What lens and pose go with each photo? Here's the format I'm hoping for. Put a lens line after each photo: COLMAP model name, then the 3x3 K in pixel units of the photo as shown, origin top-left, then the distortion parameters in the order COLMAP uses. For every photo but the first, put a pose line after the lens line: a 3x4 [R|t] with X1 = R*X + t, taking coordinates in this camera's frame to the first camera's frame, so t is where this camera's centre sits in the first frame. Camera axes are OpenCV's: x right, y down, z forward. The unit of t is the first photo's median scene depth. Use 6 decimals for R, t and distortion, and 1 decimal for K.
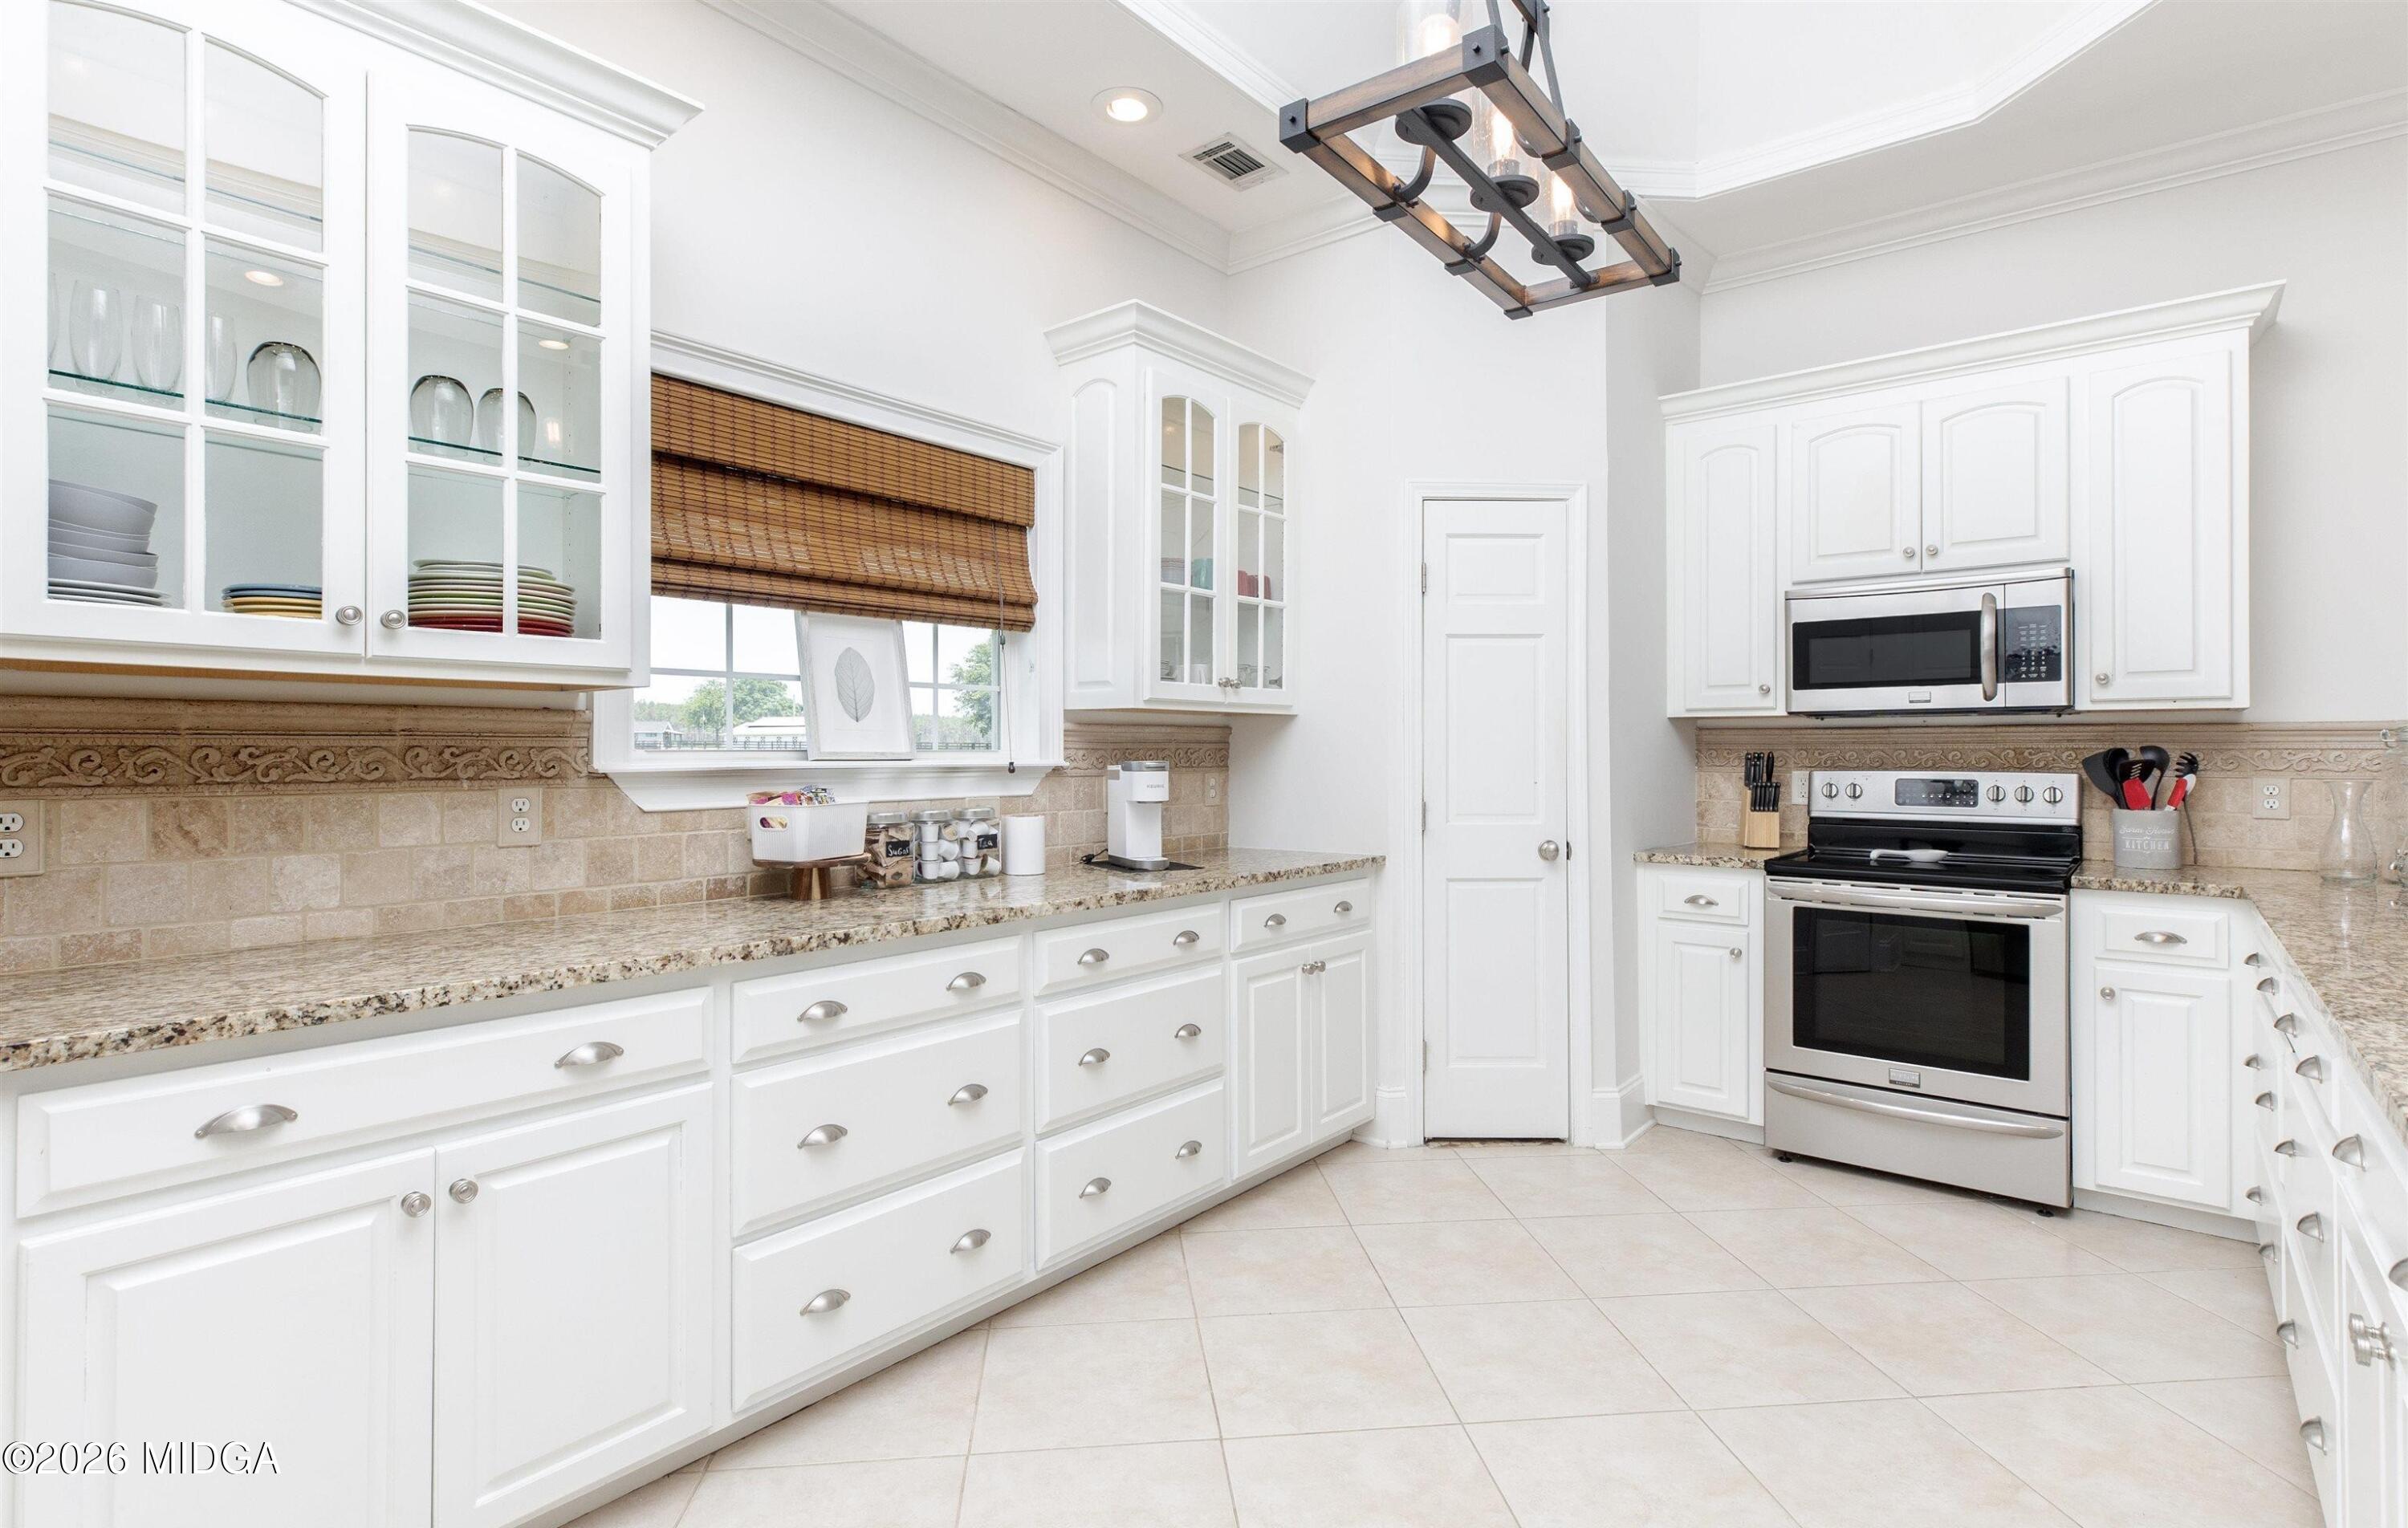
lens RADIAL K [[1164.2, 0, 1191.4], [0, 1164.2, 746.2], [0, 0, 1]] dist [0.003724, -0.000258]
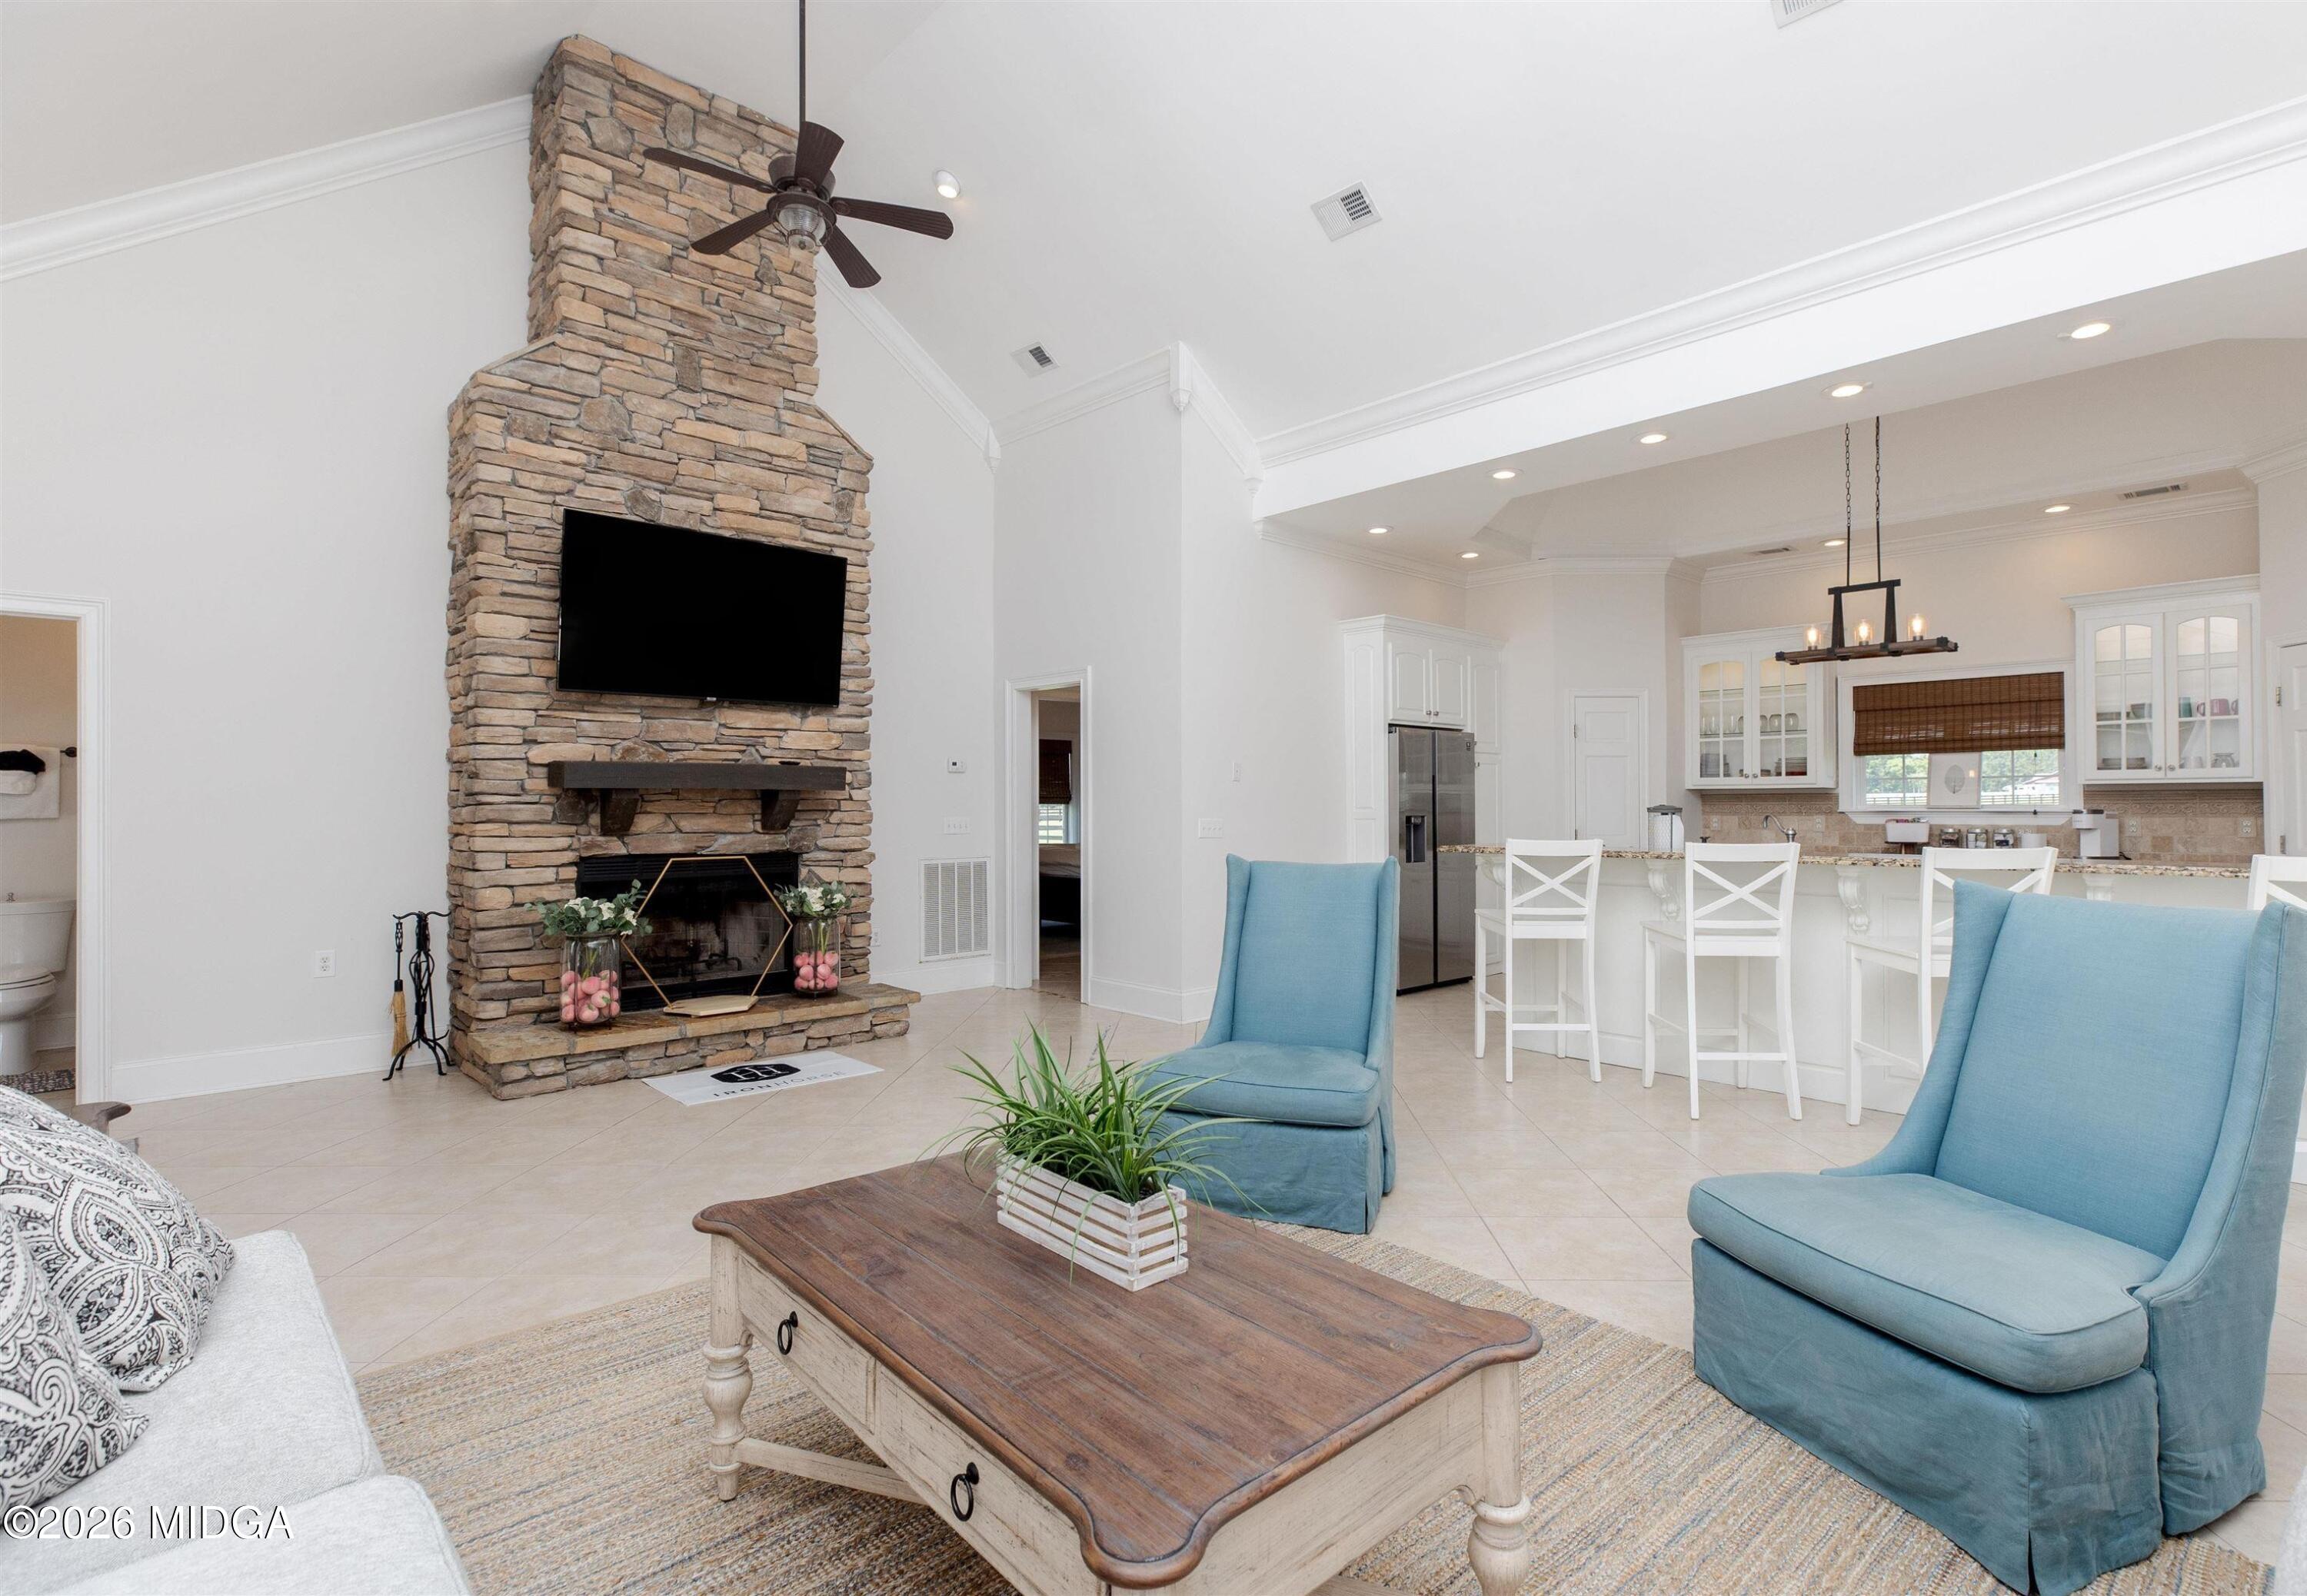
lens RADIAL K [[1095.0, 0, 1185.6], [0, 1095.0, 801.5], [0, 0, 1]] dist [-0.000597, -0.000337]
pose [[-0.138007, -0.003882, -0.990424, 2.288648], [0.005513, 0.999974, -0.004688, -0.001074], [0.990416, -0.006108, -0.137982, -0.347942]]
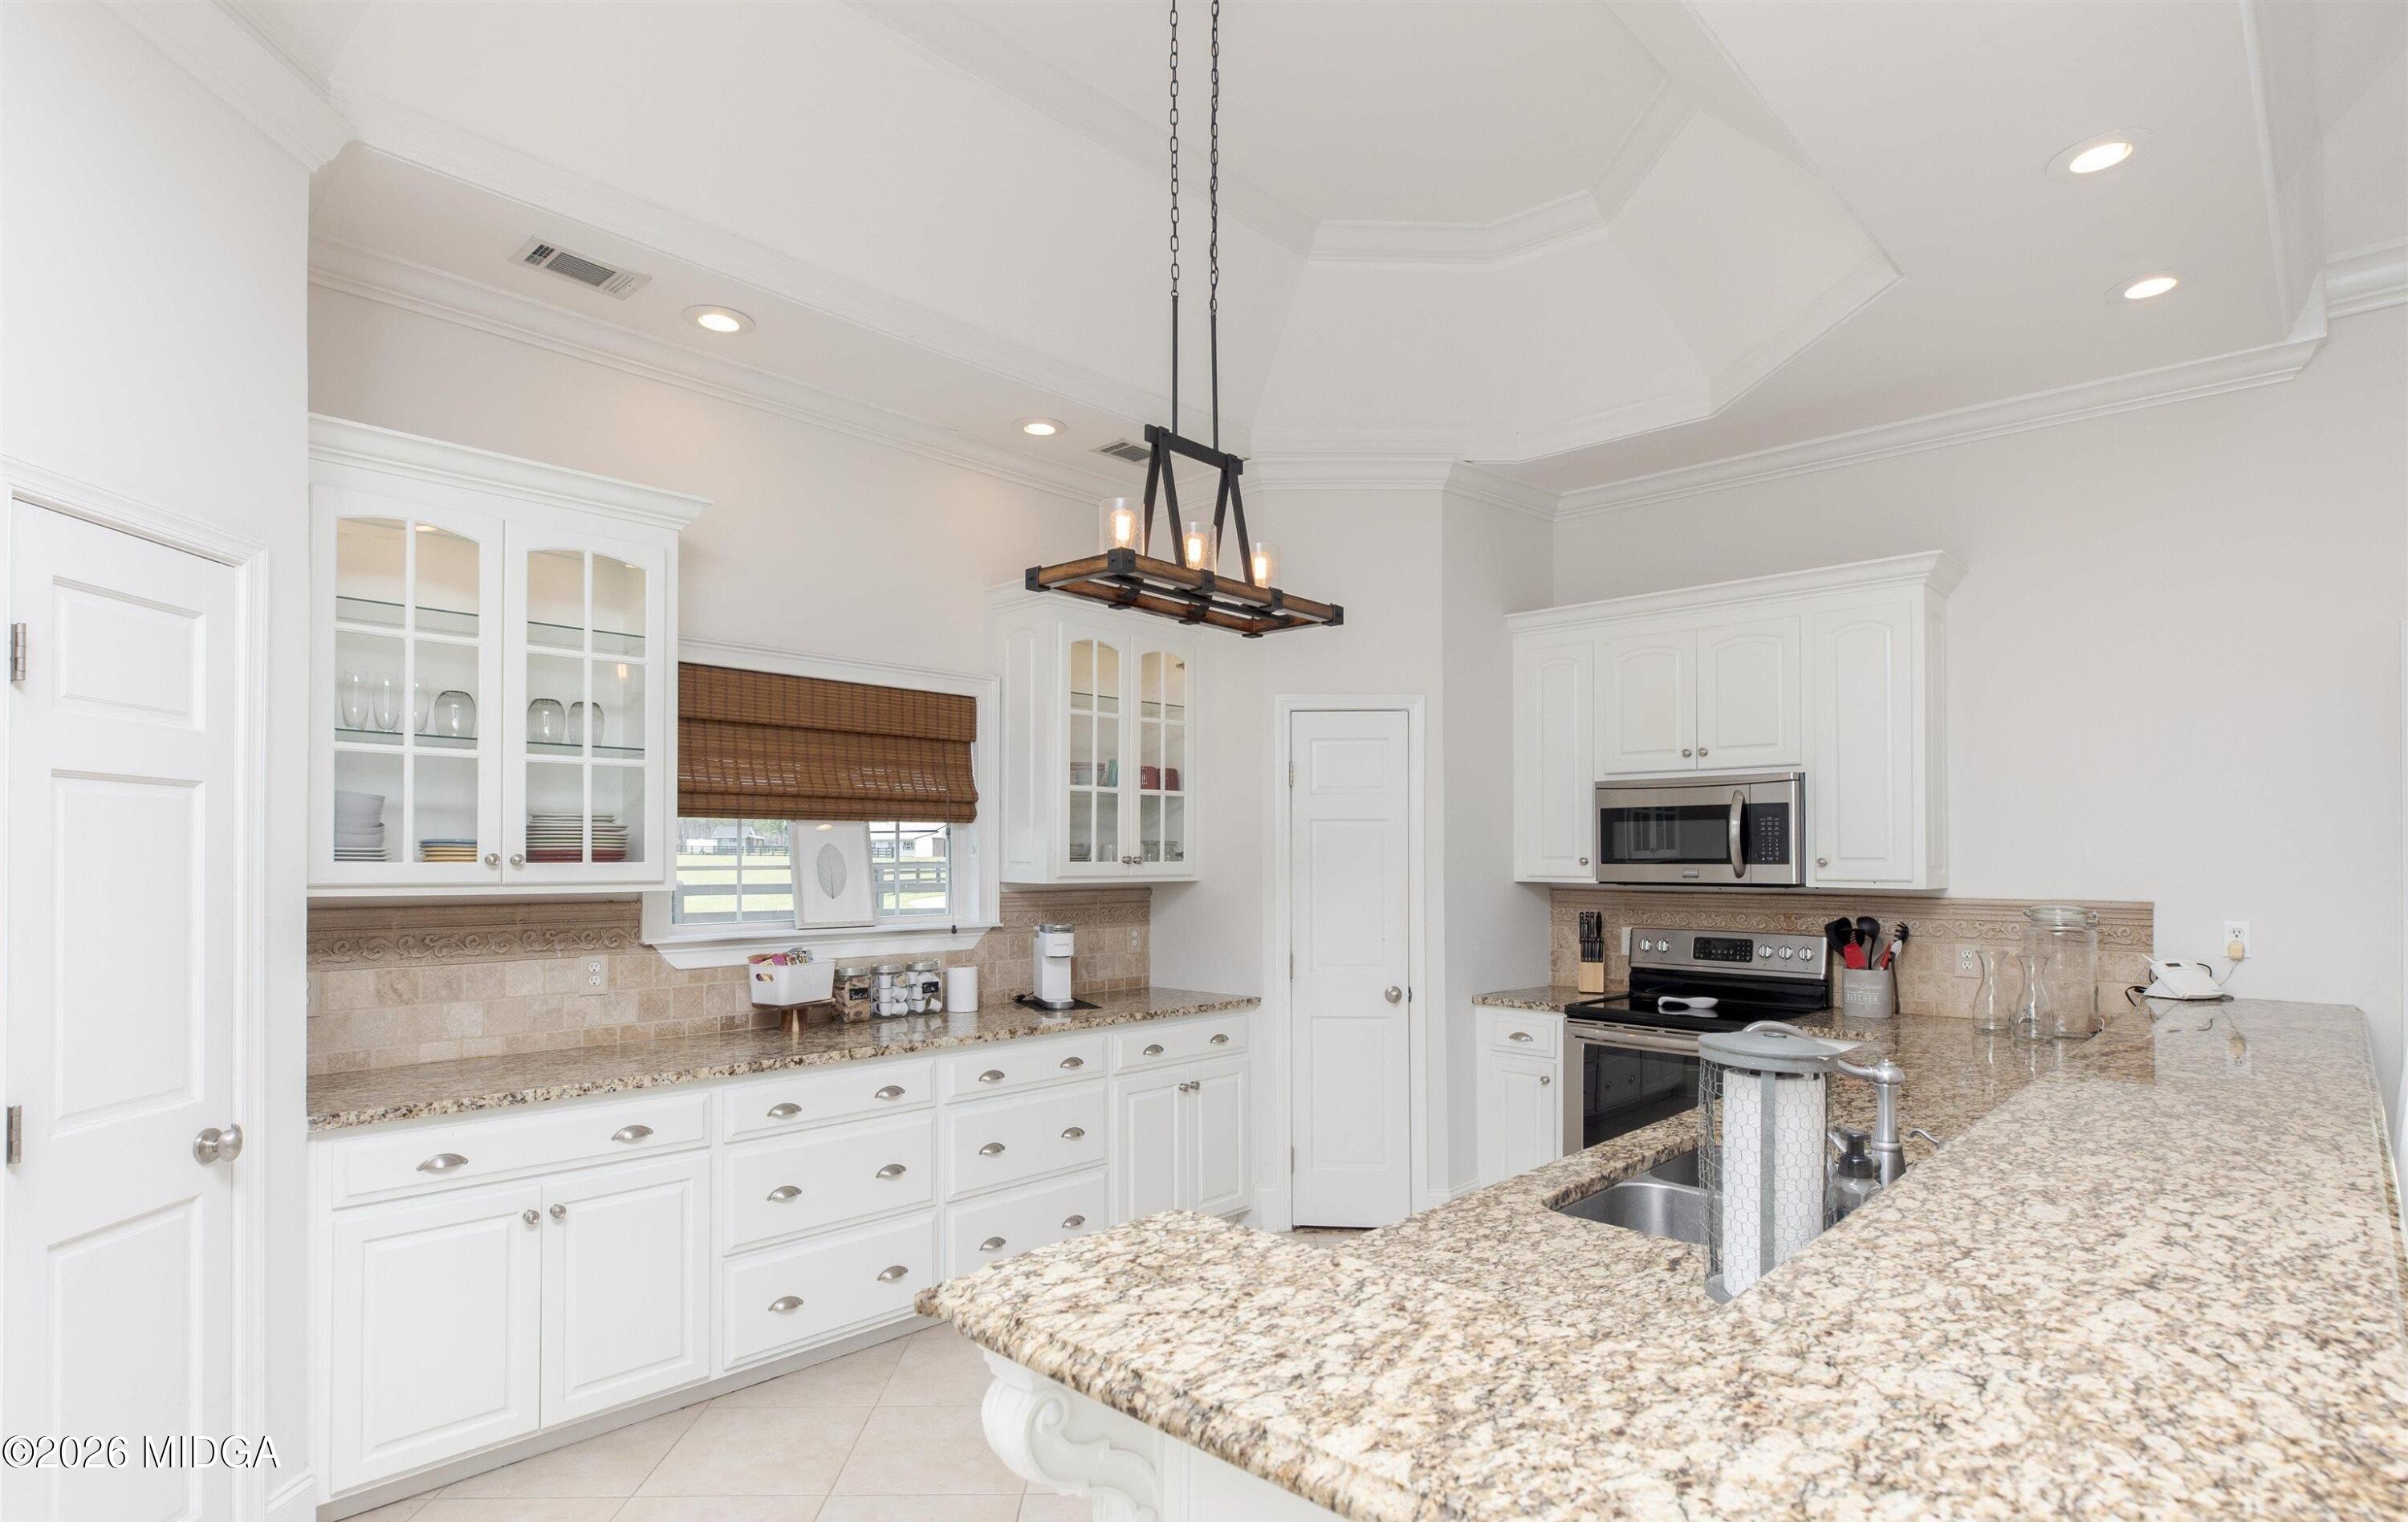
lens RADIAL K [[1207.0, 0, 1169.4], [0, 1207.0, 848.2], [0, 0, 1]] dist [-0.004086, -0.000266]
pose [[0.996222, 0.000490, -0.086844, 0.217778], [-0.000773, 0.999995, -0.003217, -0.073270], [0.086842, 0.003272, 0.996217, -0.353680]]
